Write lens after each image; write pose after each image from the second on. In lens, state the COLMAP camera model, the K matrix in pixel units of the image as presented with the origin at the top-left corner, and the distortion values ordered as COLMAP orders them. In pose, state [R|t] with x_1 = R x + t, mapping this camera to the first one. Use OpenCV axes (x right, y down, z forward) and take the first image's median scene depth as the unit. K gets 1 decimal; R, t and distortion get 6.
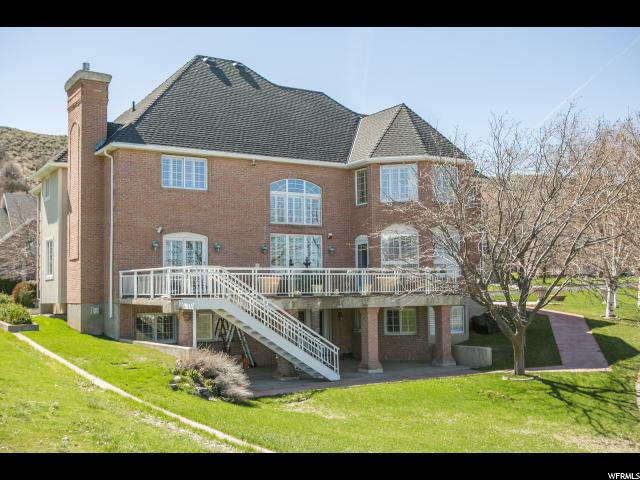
lens RADIAL K [[753.7, 0, 319.7], [0, 753.7, 239.1], [0, 0, 1]] dist [-0.038008, 0.000000]
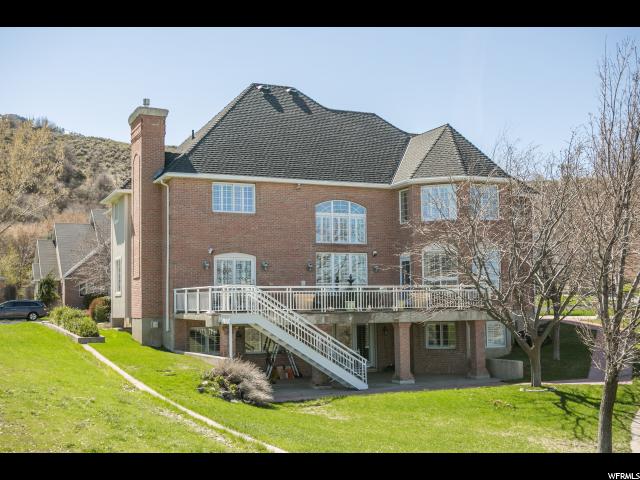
lens RADIAL K [[810.0, 0, 320.0], [0, 810.0, 241.4], [0, 0, 1]] dist [-0.030260, 0.000000]
pose [[0.990739, -0.011318, -0.135310, 0.101687], [0.010311, 0.999914, -0.008135, -0.014506], [0.135390, 0.006665, 0.990770, -0.141864]]
